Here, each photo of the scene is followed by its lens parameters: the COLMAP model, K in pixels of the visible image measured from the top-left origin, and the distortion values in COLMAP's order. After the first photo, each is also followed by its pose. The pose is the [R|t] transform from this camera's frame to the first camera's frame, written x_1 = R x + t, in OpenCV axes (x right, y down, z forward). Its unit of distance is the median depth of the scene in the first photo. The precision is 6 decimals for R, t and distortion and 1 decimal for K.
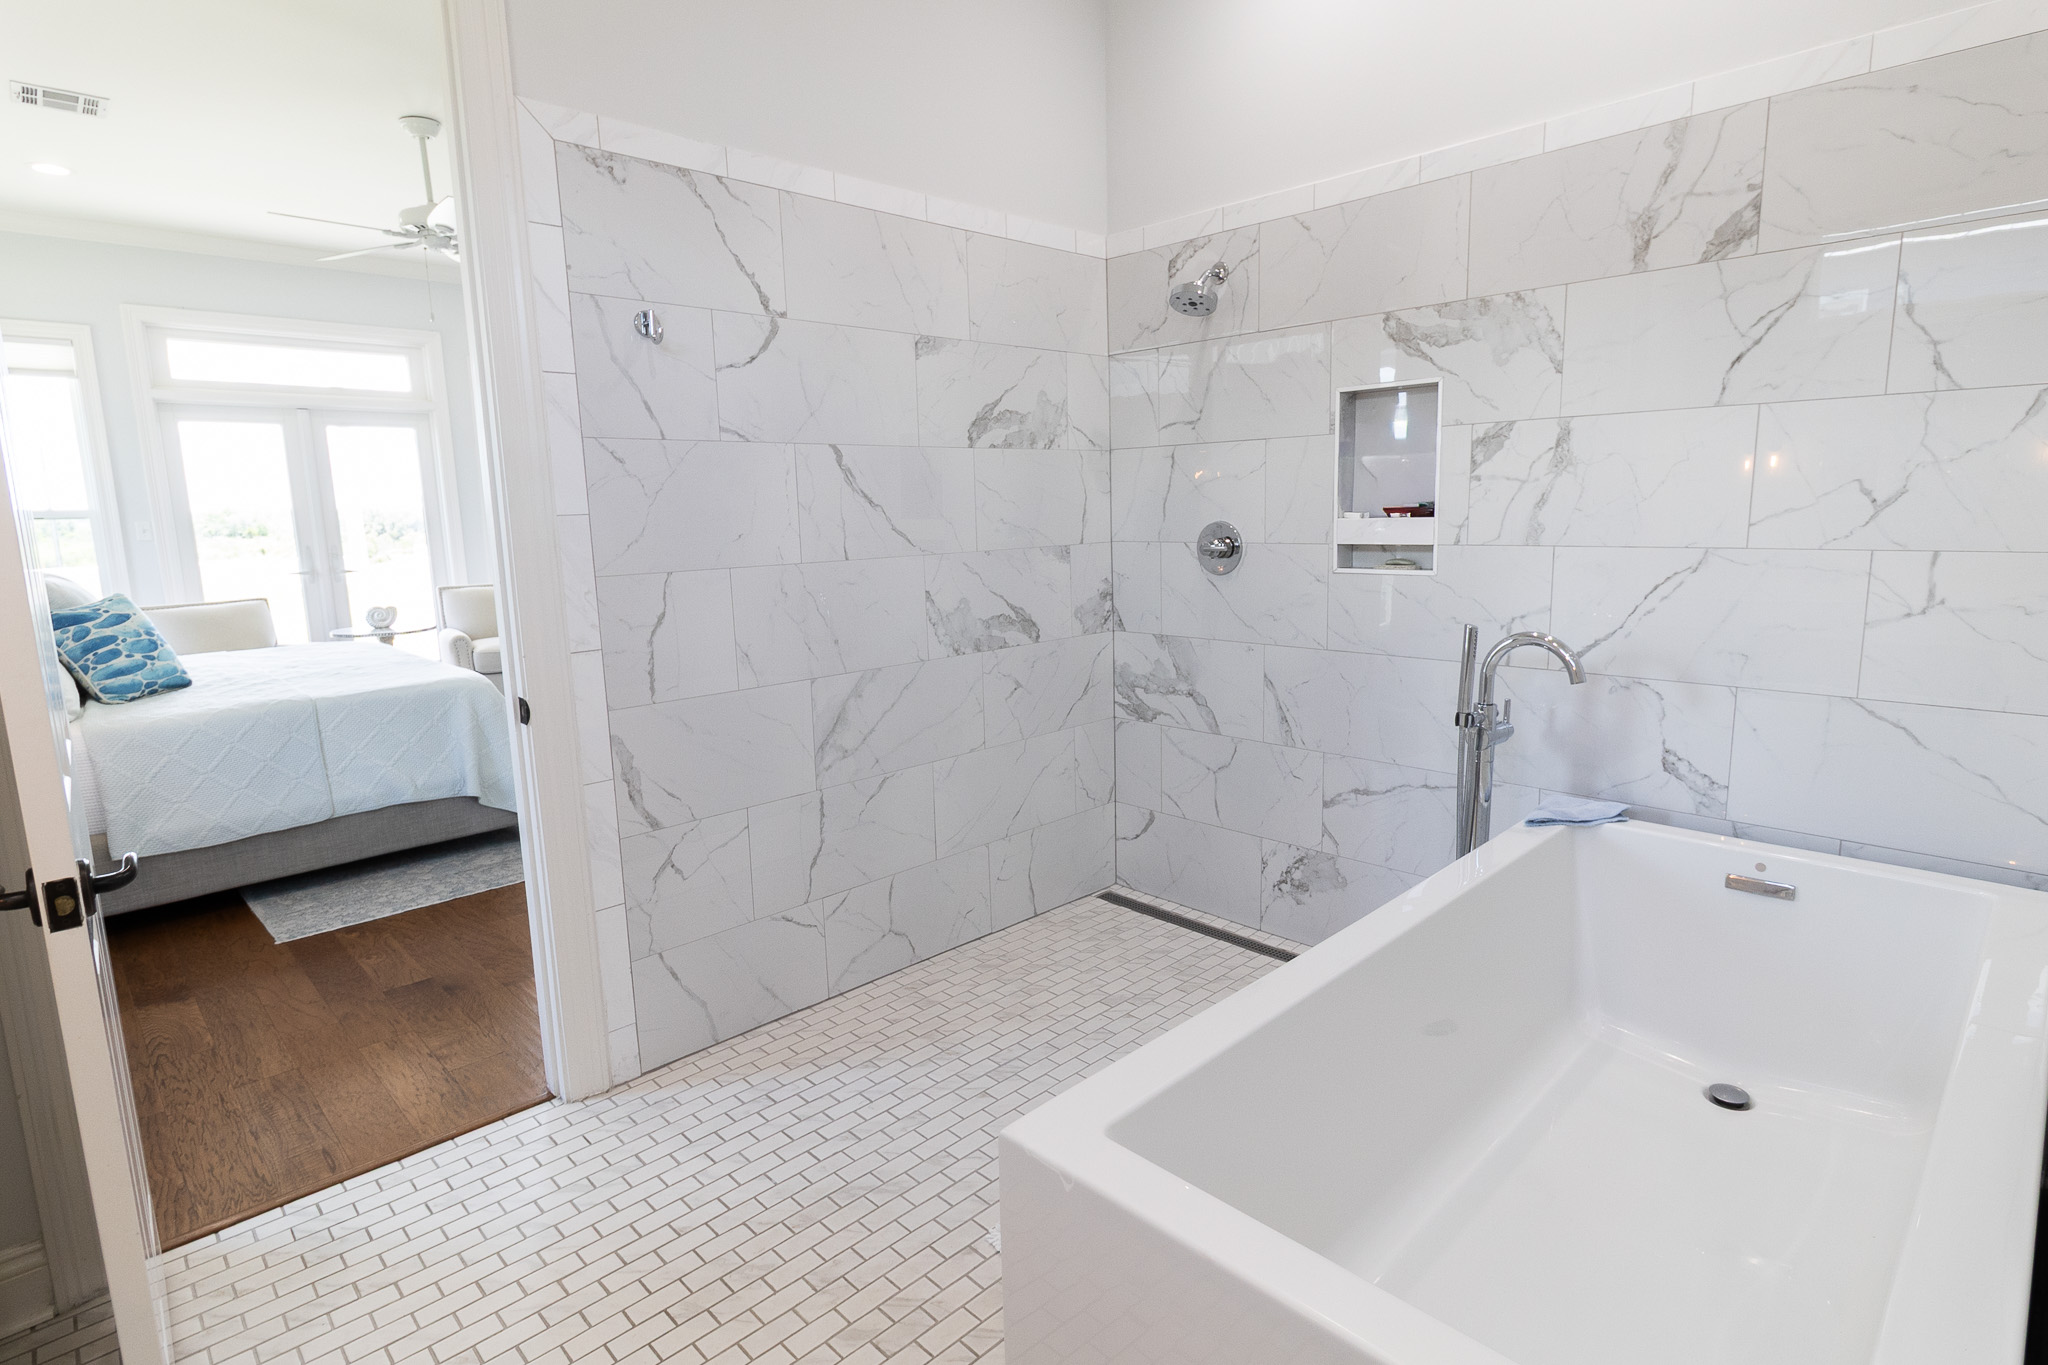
lens RADIAL K [[1021.3, 0, 1035.1], [0, 1021.3, 671.7], [0, 0, 1]] dist [0.005906, -0.004717]
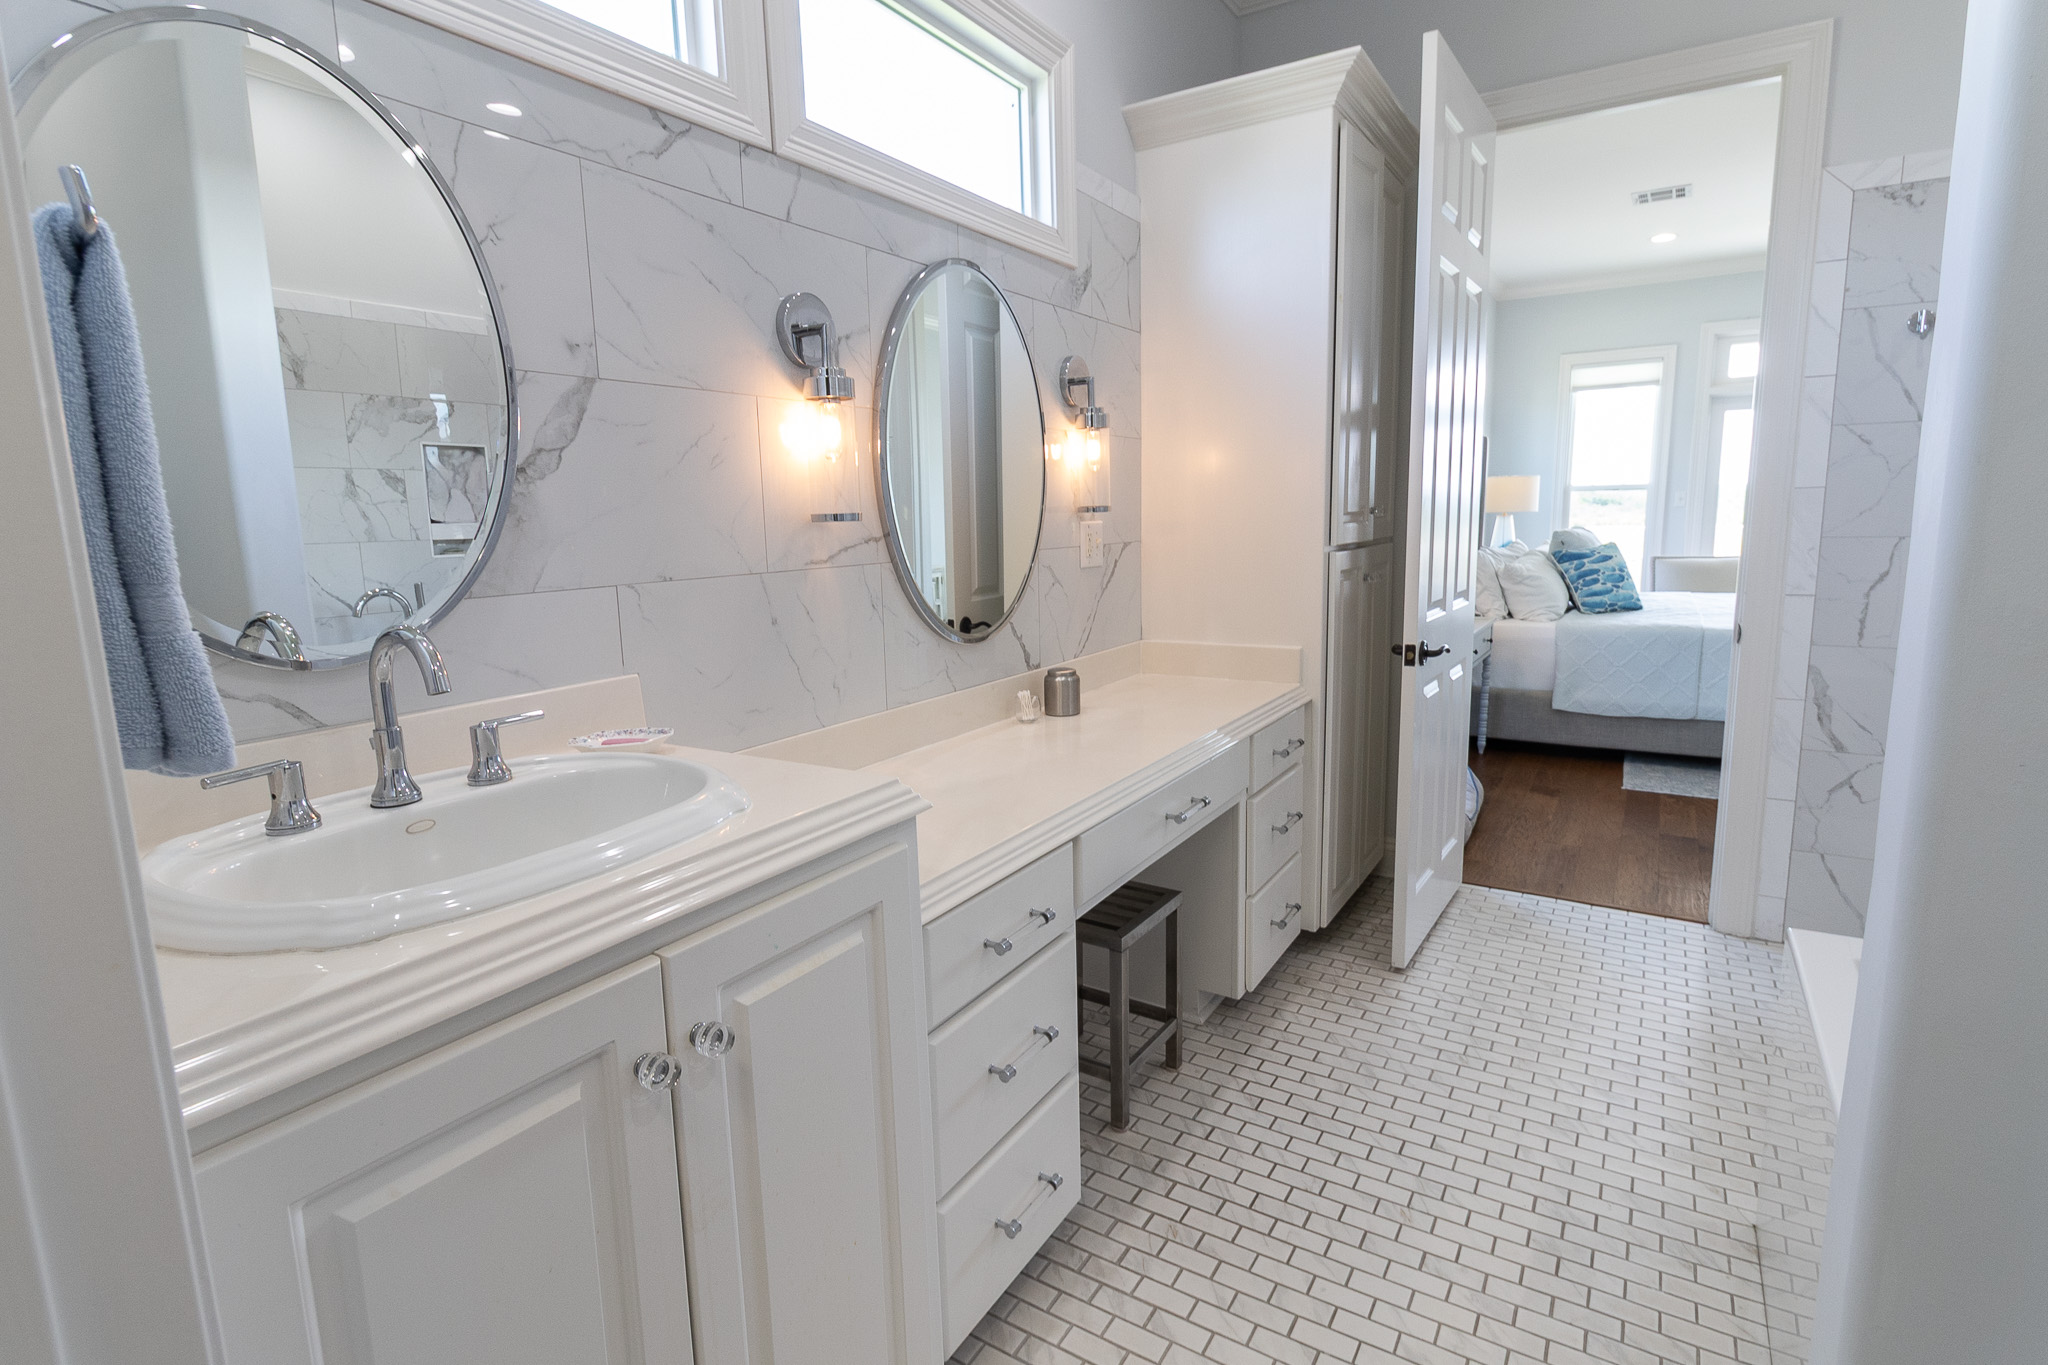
lens RADIAL K [[1021.3, 0, 1040.1], [0, 1021.3, 661.1], [0, 0, 1]] dist [0.005906, -0.004717]
pose [[0.229831, 0.158716, -0.960201, 0.451289], [-0.140279, 0.981712, 0.128695, 0.023210], [0.963068, 0.105118, 0.247893, -0.168770]]
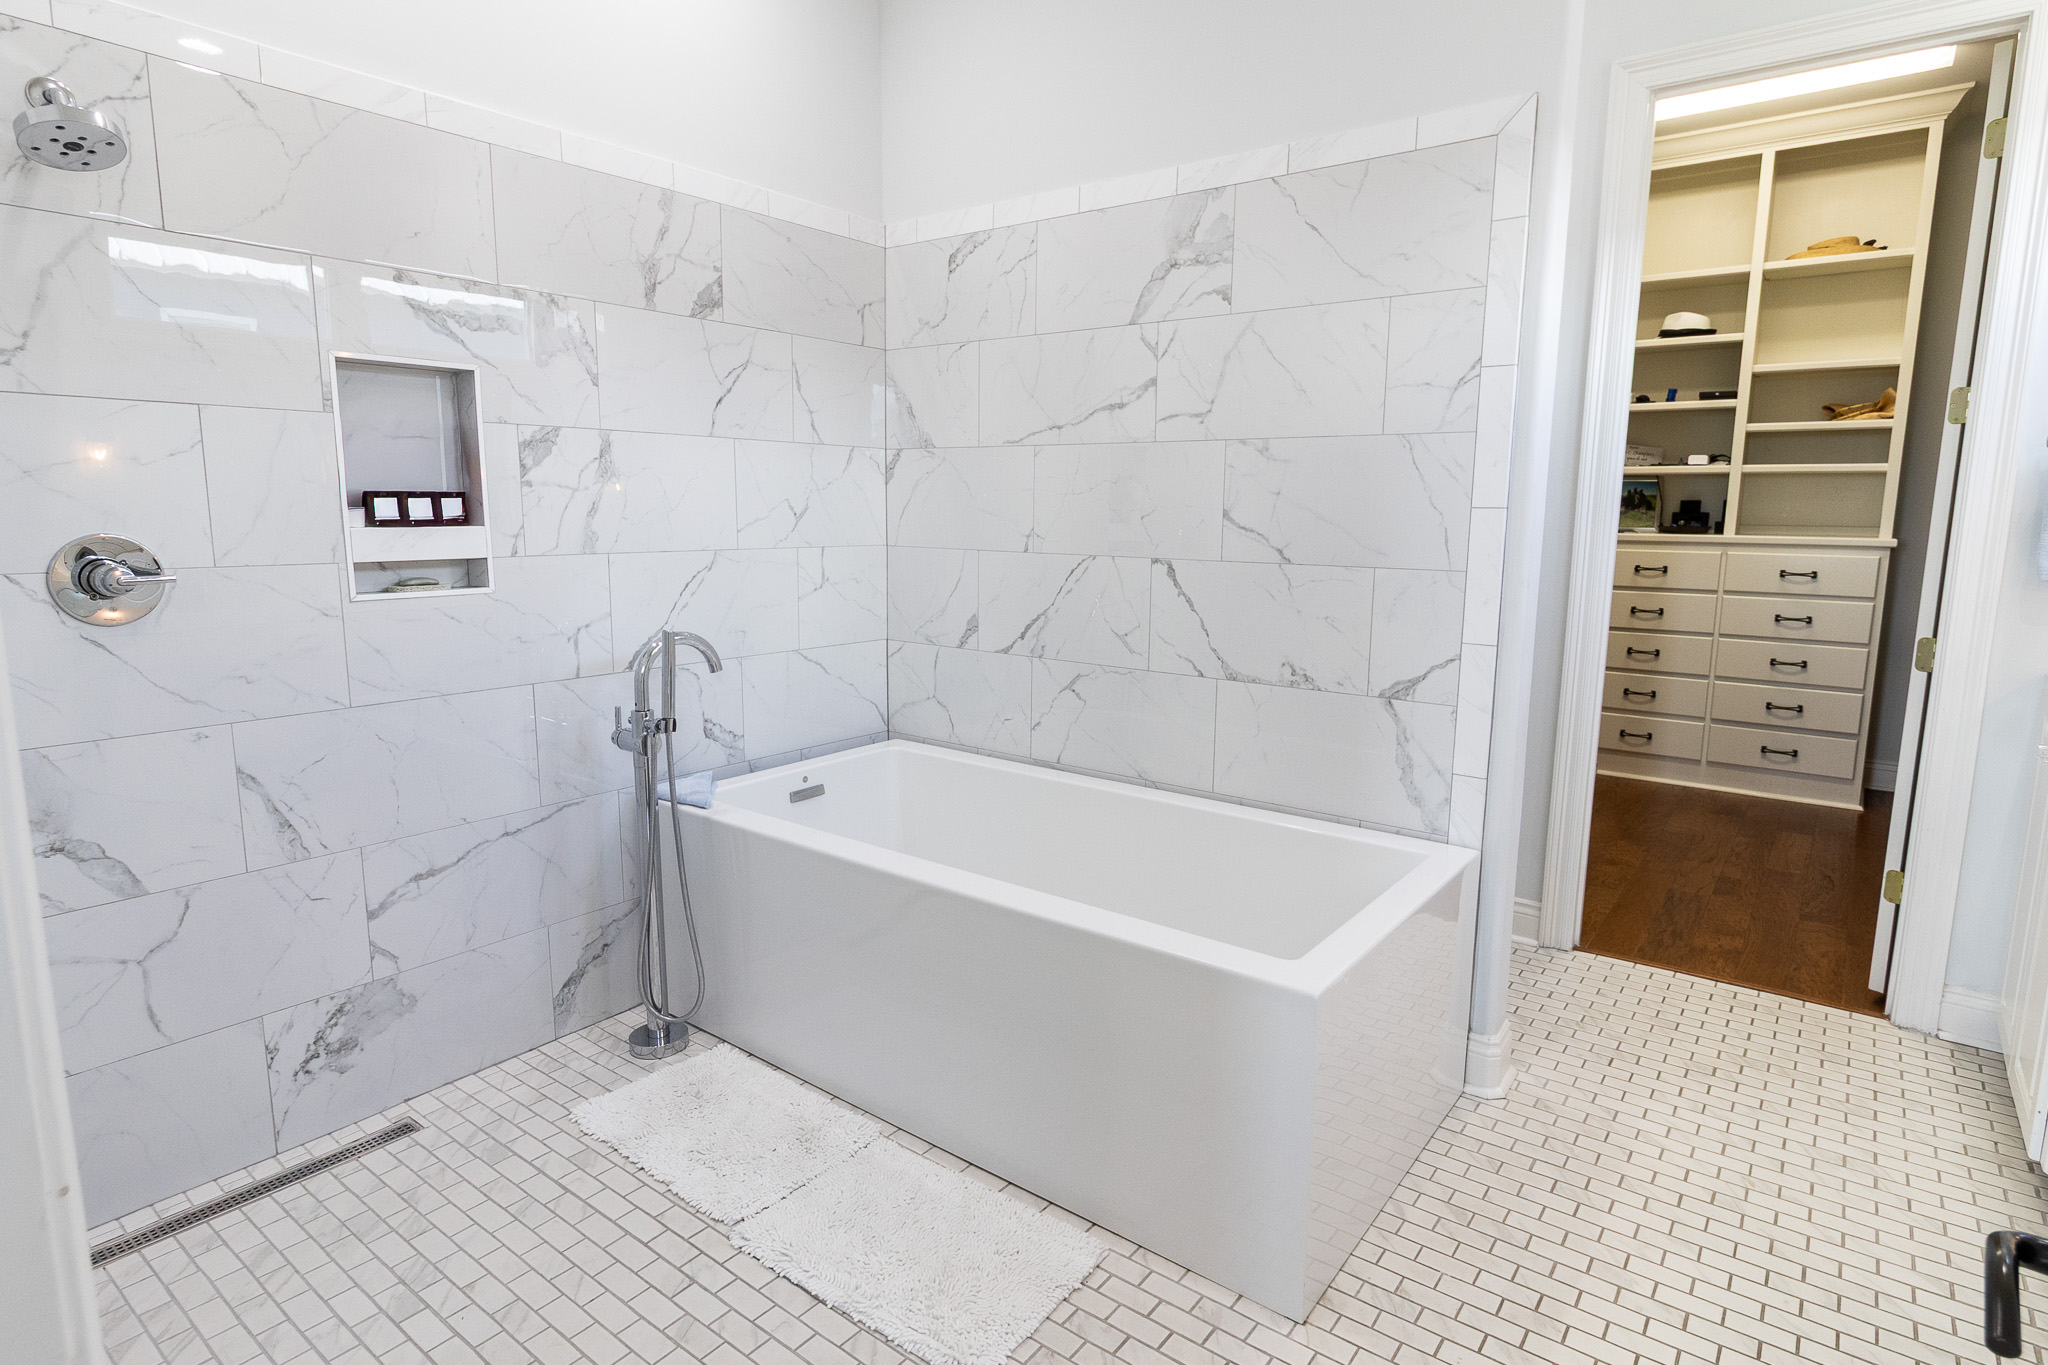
lens RADIAL K [[1097.1, 0, 1021.5], [0, 1097.1, 674.4], [0, 0, 1]] dist [0.004499, -0.001195]
pose [[-0.129032, -0.130326, 0.983039, -0.579752], [0.155214, 0.976453, 0.149826, -0.093152], [-0.979418, 0.171914, -0.105765, 0.647144]]
